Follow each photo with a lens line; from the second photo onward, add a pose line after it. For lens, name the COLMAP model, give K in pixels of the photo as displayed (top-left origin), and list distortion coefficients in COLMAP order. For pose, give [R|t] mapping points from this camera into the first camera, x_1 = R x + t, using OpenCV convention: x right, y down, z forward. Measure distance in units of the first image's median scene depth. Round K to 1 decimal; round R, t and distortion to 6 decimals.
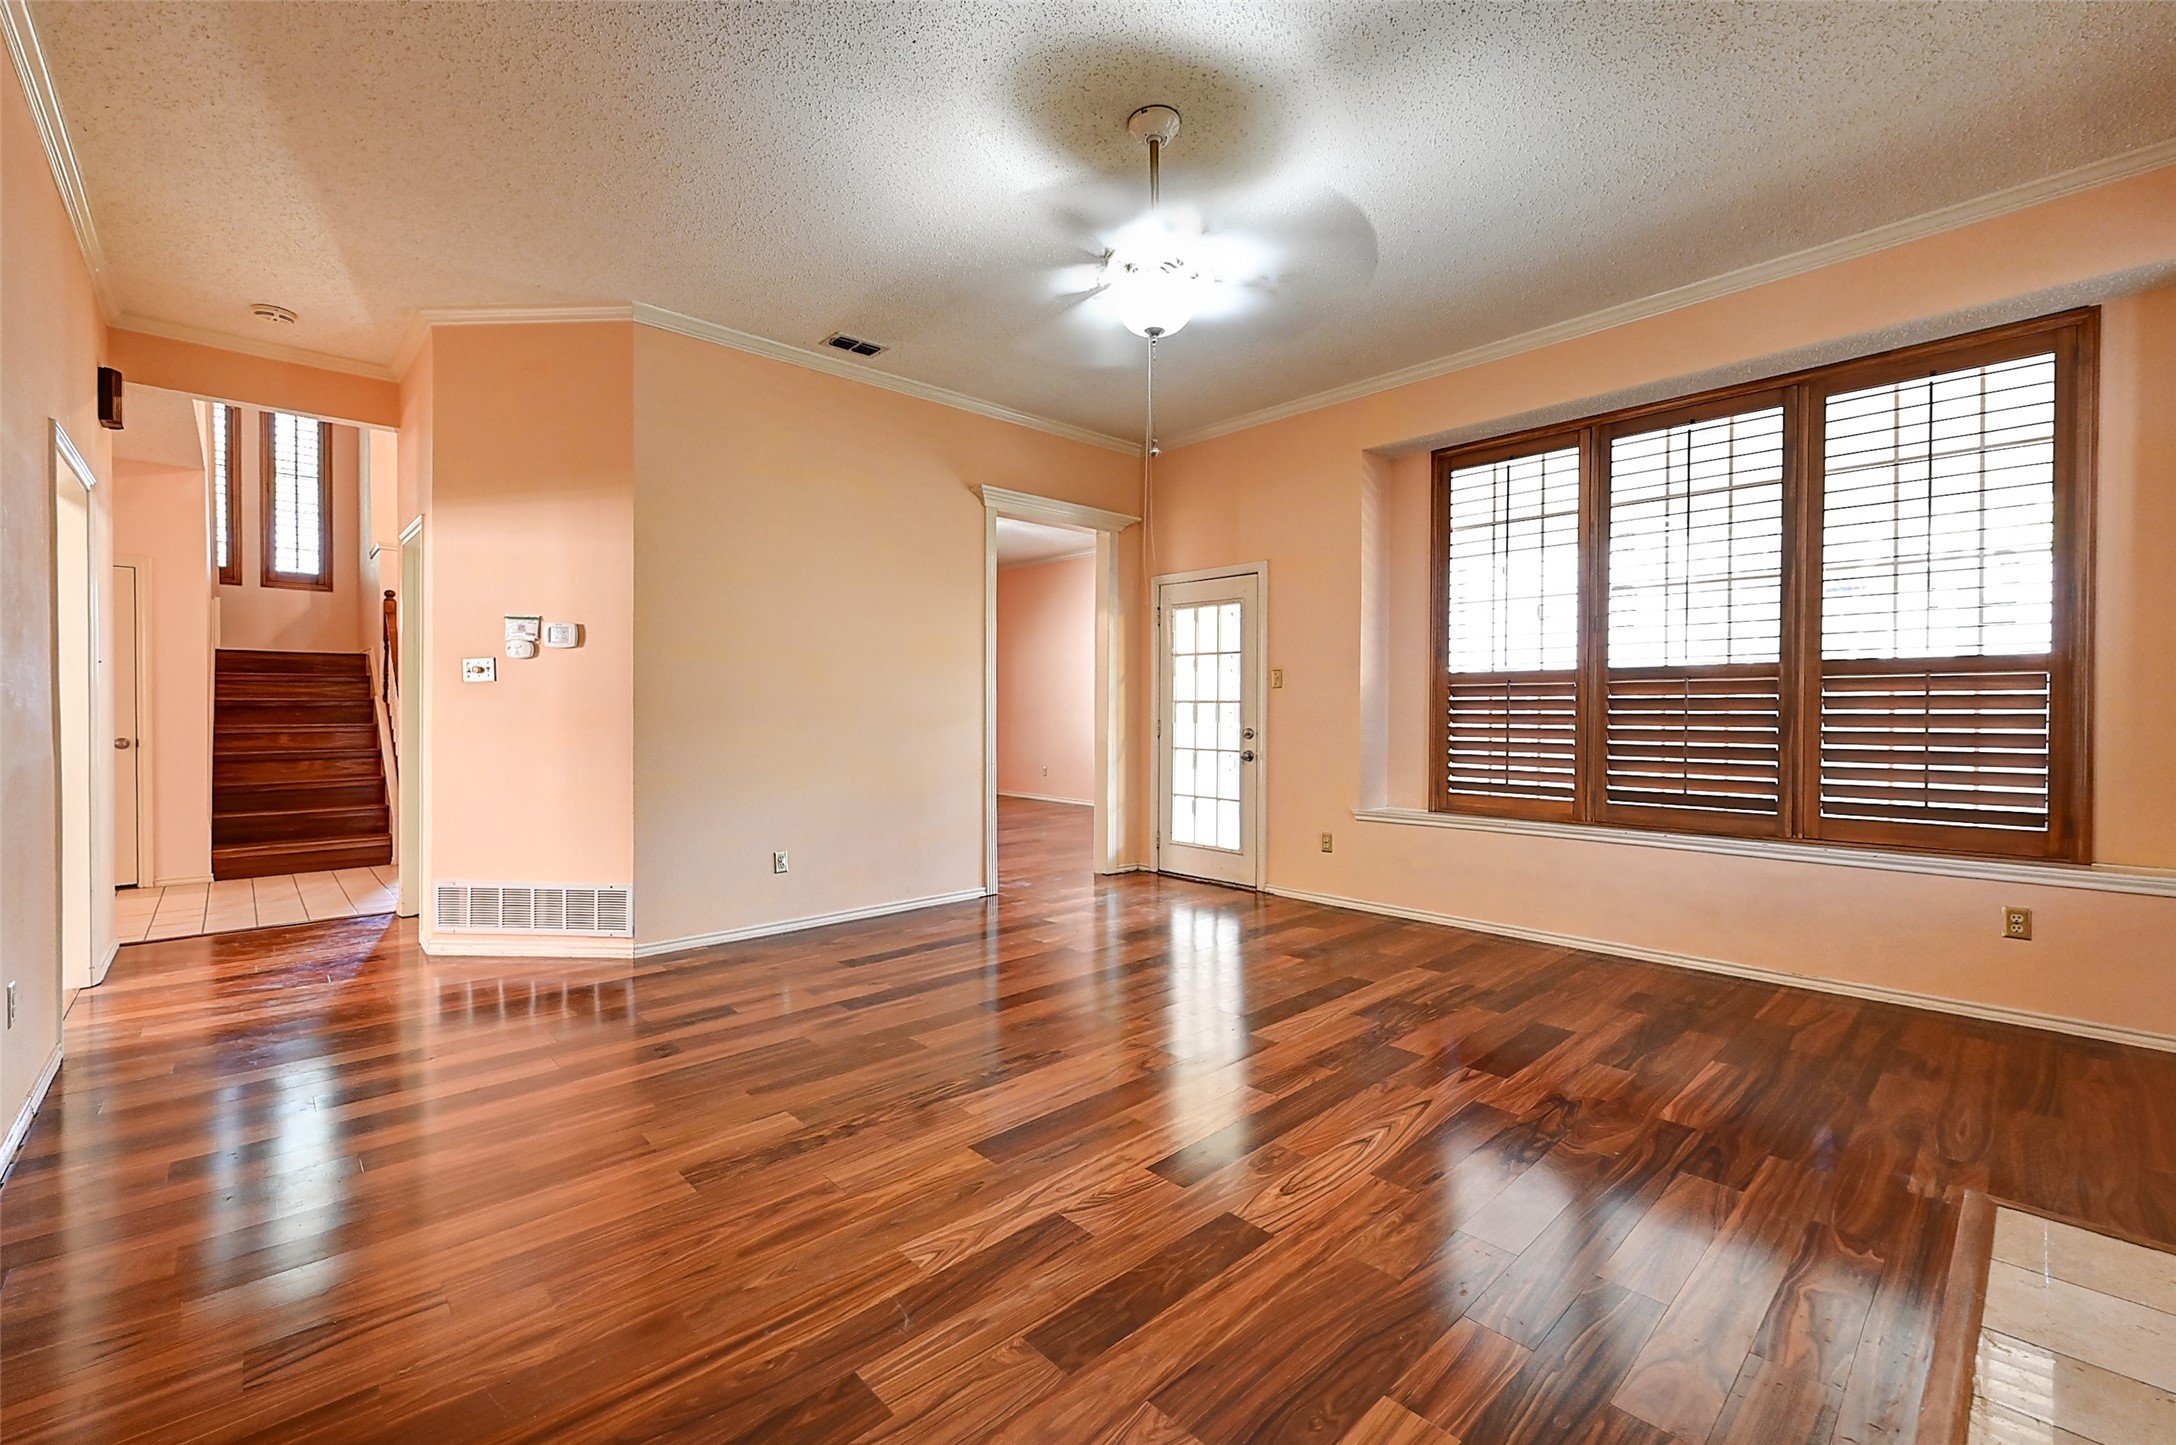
lens RADIAL K [[903.3, 0, 1080.7], [0, 903.3, 711.7], [0, 0, 1]] dist [-0.002758, -0.000809]
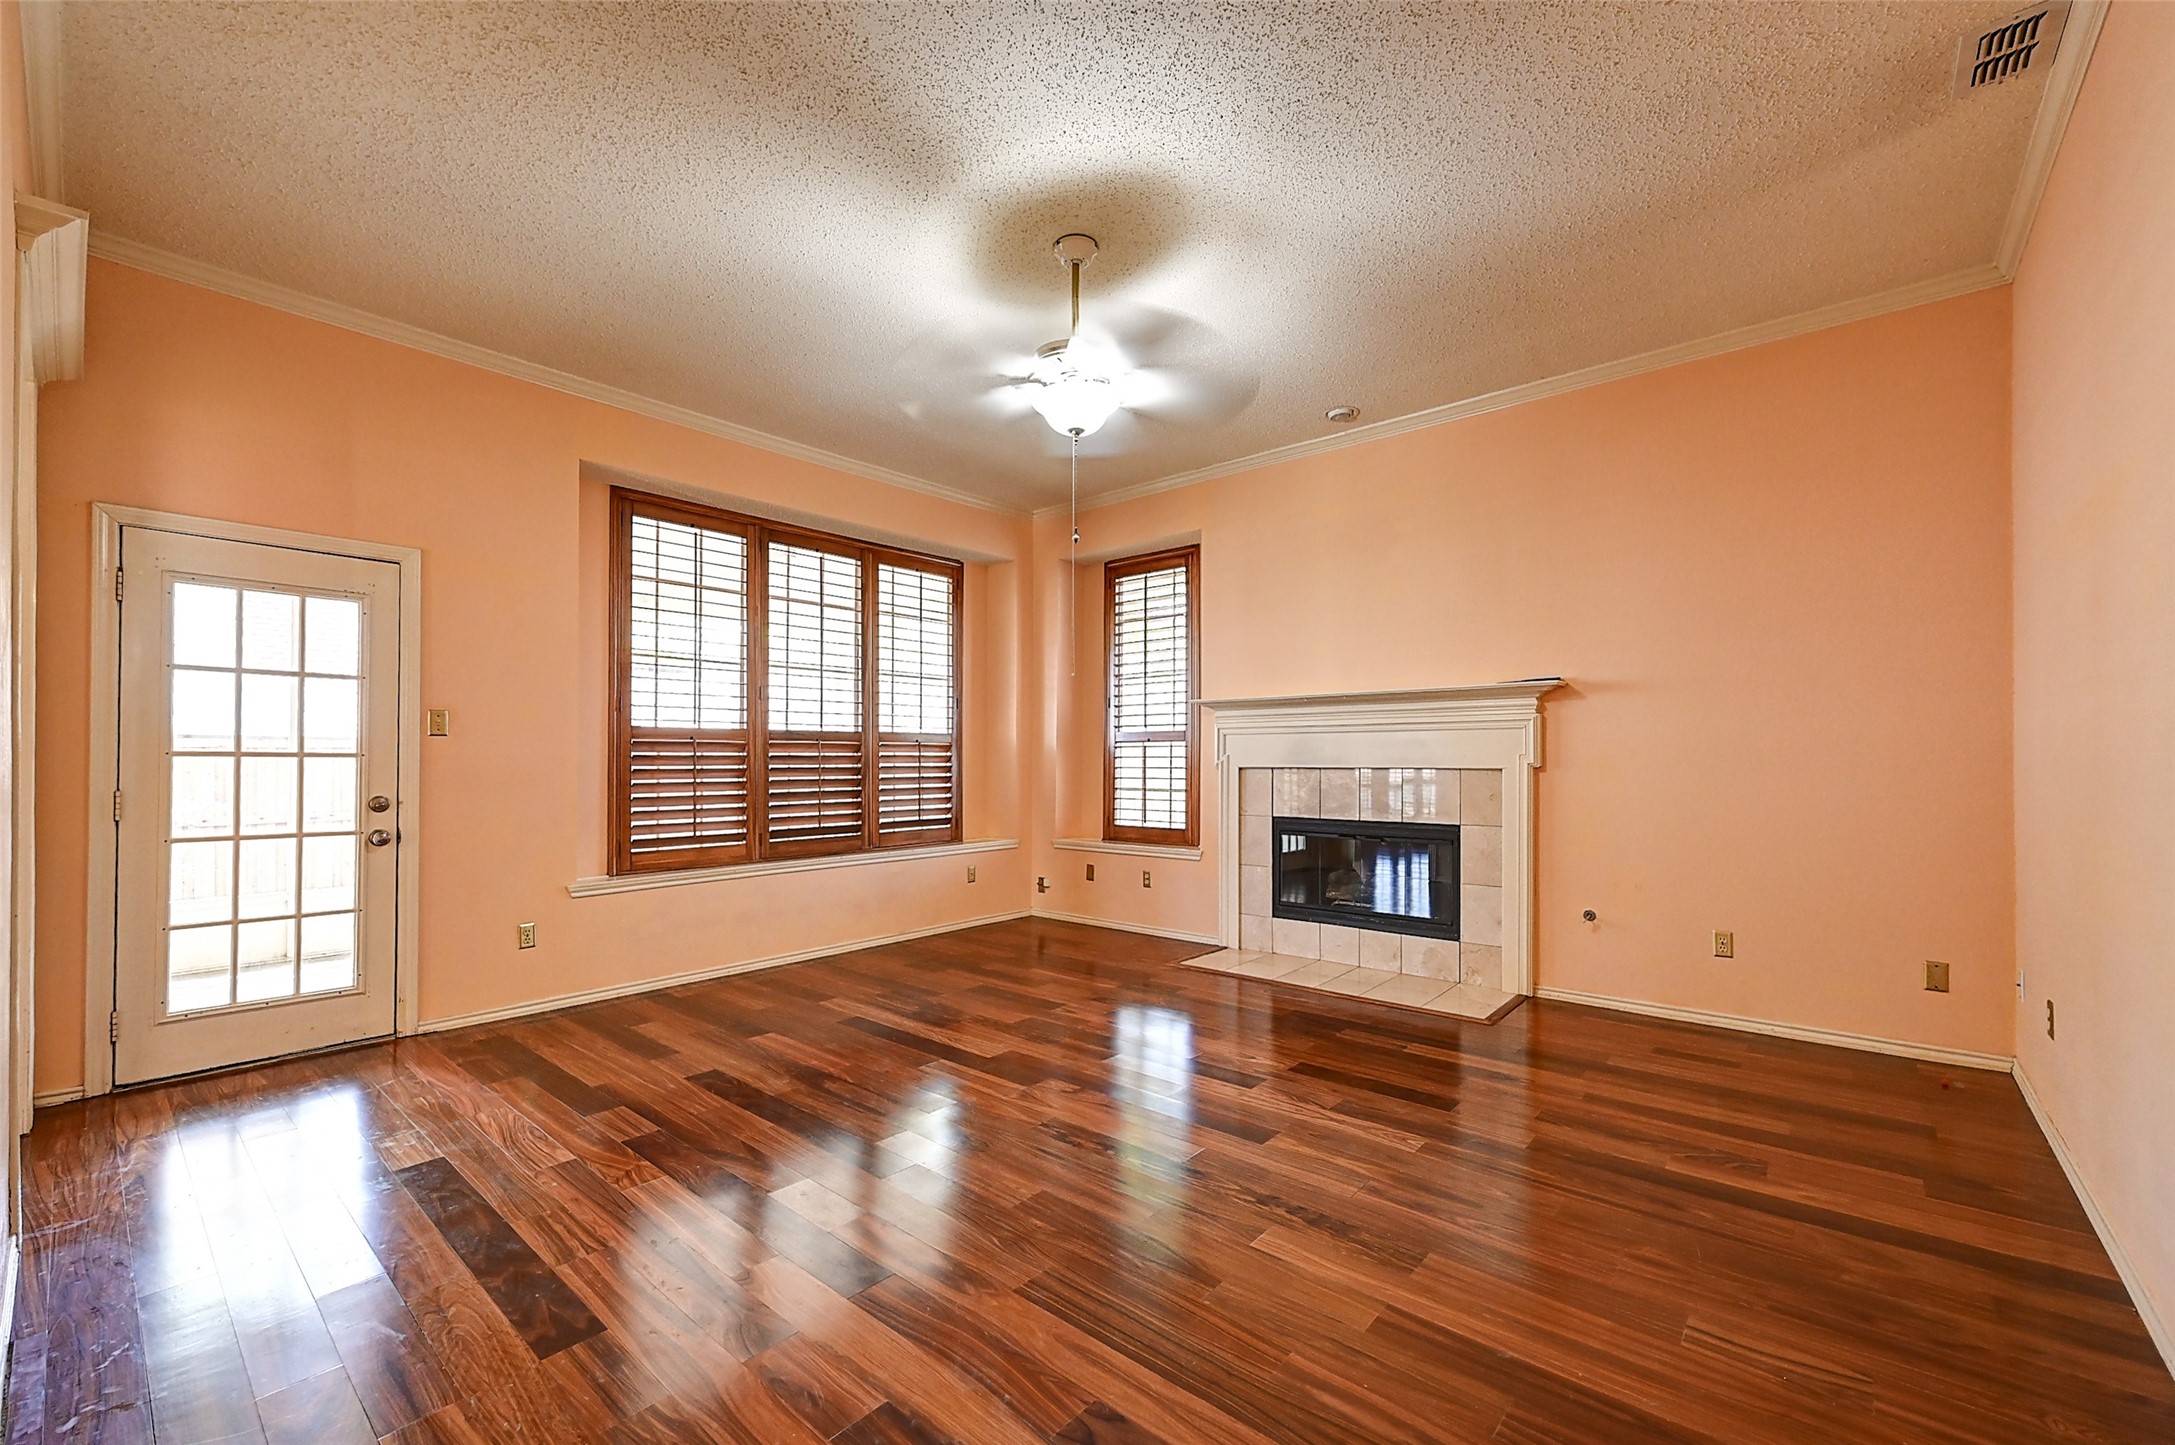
lens RADIAL K [[902.9, 0, 1078.4], [0, 902.9, 757.8], [0, 0, 1]] dist [-0.002758, -0.000809]
pose [[-0.119897, 0.003350, 0.992781, -0.624176], [0.003834, 0.999988, -0.002911, -0.006234], [-0.992779, 0.003457, -0.119909, 0.684911]]
